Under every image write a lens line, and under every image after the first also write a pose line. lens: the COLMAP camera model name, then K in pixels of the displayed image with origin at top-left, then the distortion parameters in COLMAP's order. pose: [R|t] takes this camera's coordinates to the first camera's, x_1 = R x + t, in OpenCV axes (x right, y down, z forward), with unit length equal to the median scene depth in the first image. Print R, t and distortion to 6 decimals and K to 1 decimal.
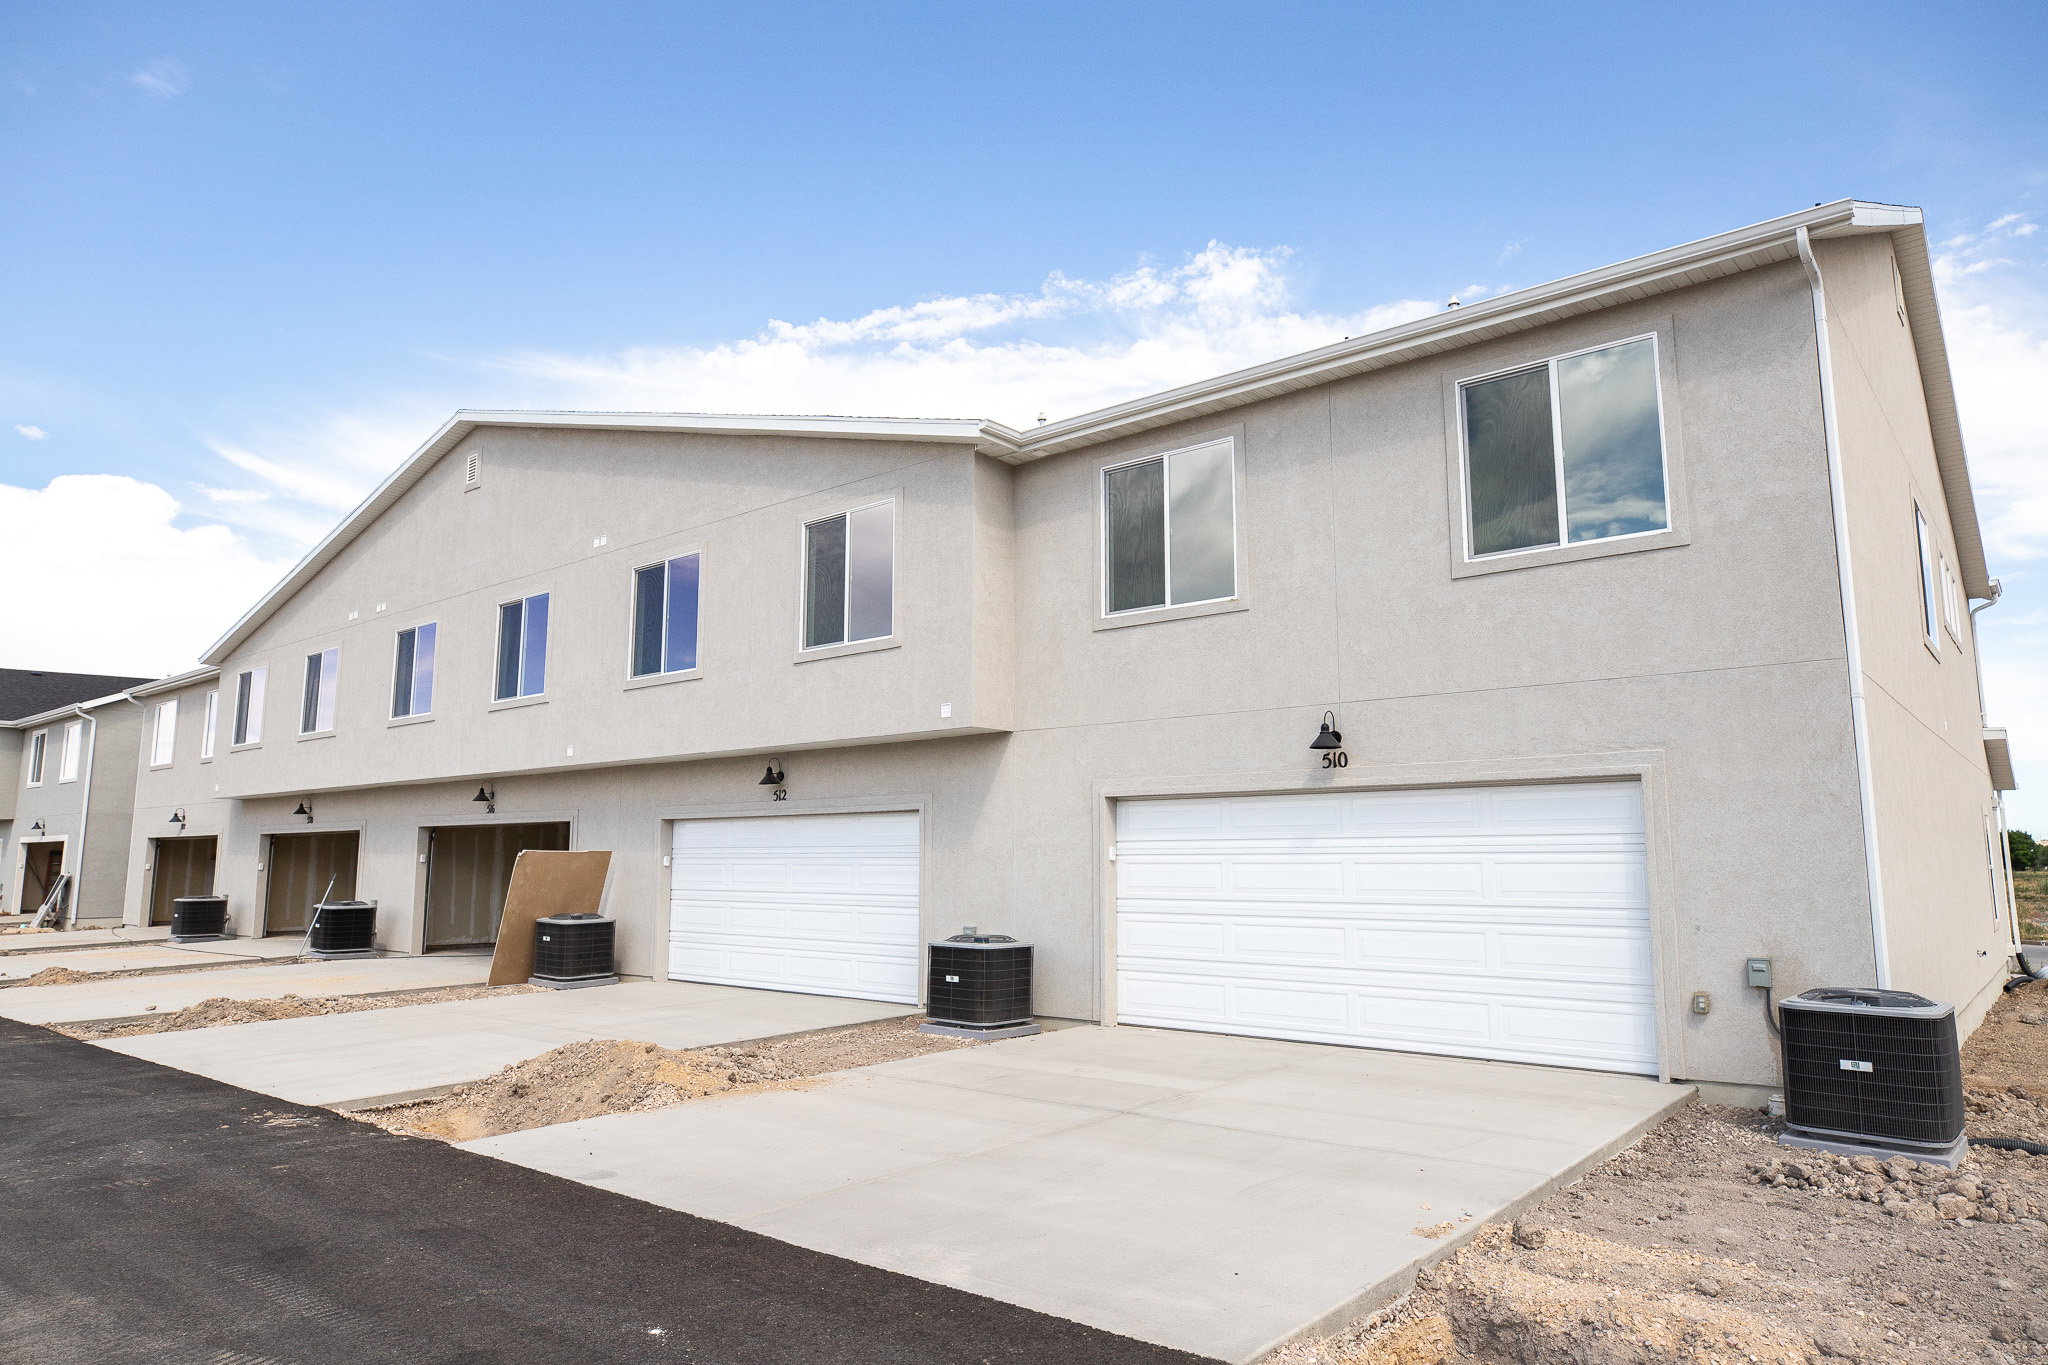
lens RADIAL K [[1292.3, 0, 887.3], [0, 1292.3, 656.7], [0, 0, 1]] dist [-0.002094, 0.002386]
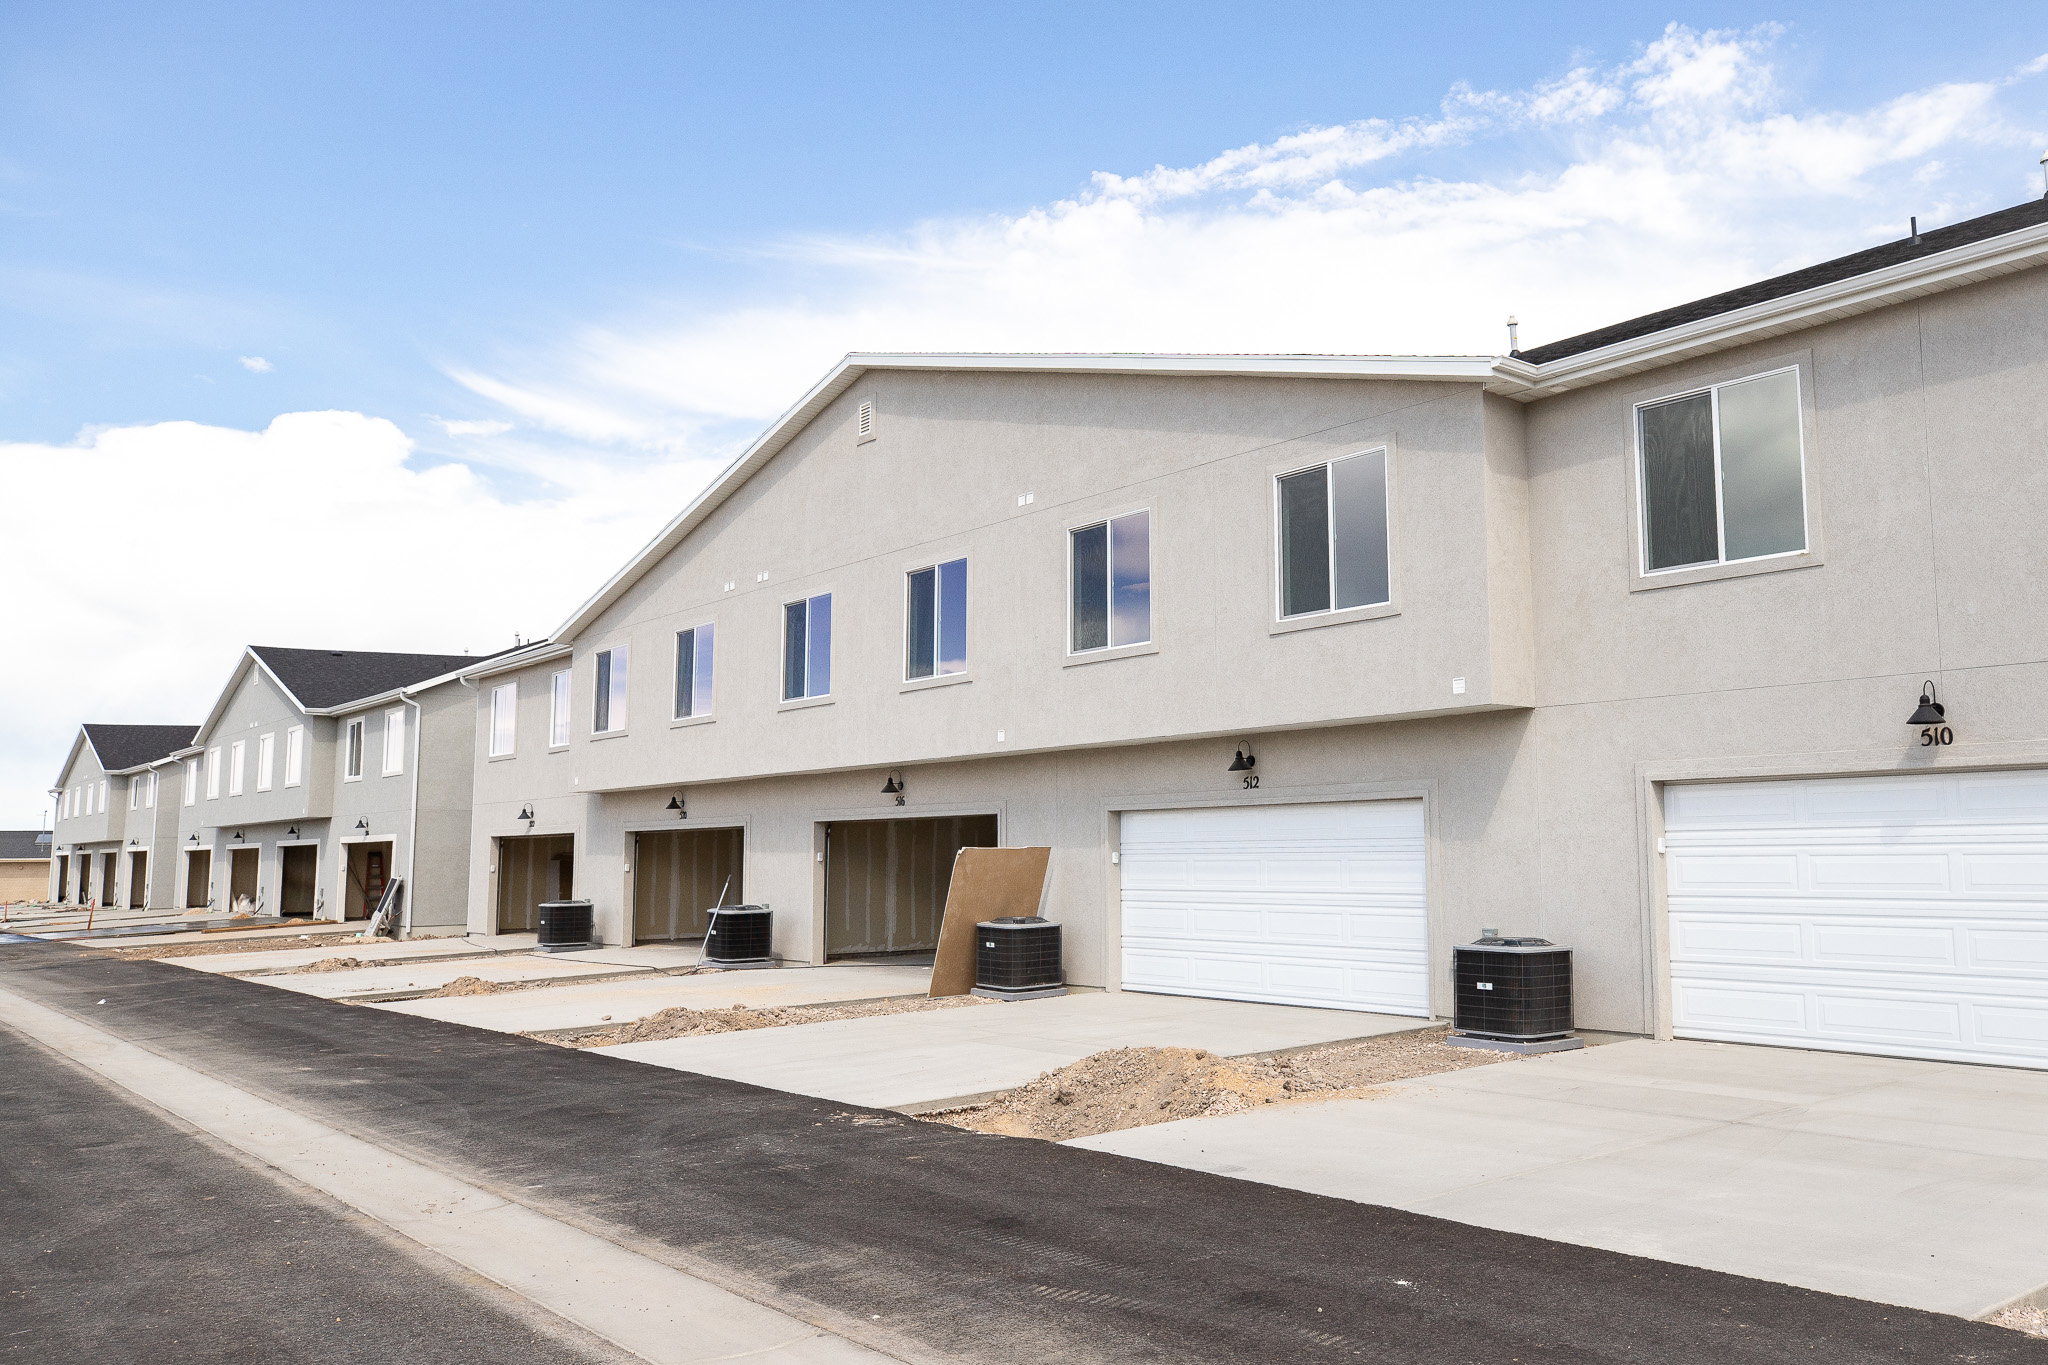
lens RADIAL K [[1636.8, 0, 1027.7], [0, 1636.8, 630.5], [0, 0, 1]] dist [-0.004837, 0.014526]
pose [[0.990696, -0.028893, -0.132994, -0.081974], [0.031888, 0.999282, 0.020448, -0.024493], [0.132308, -0.024498, 0.990906, -0.127290]]
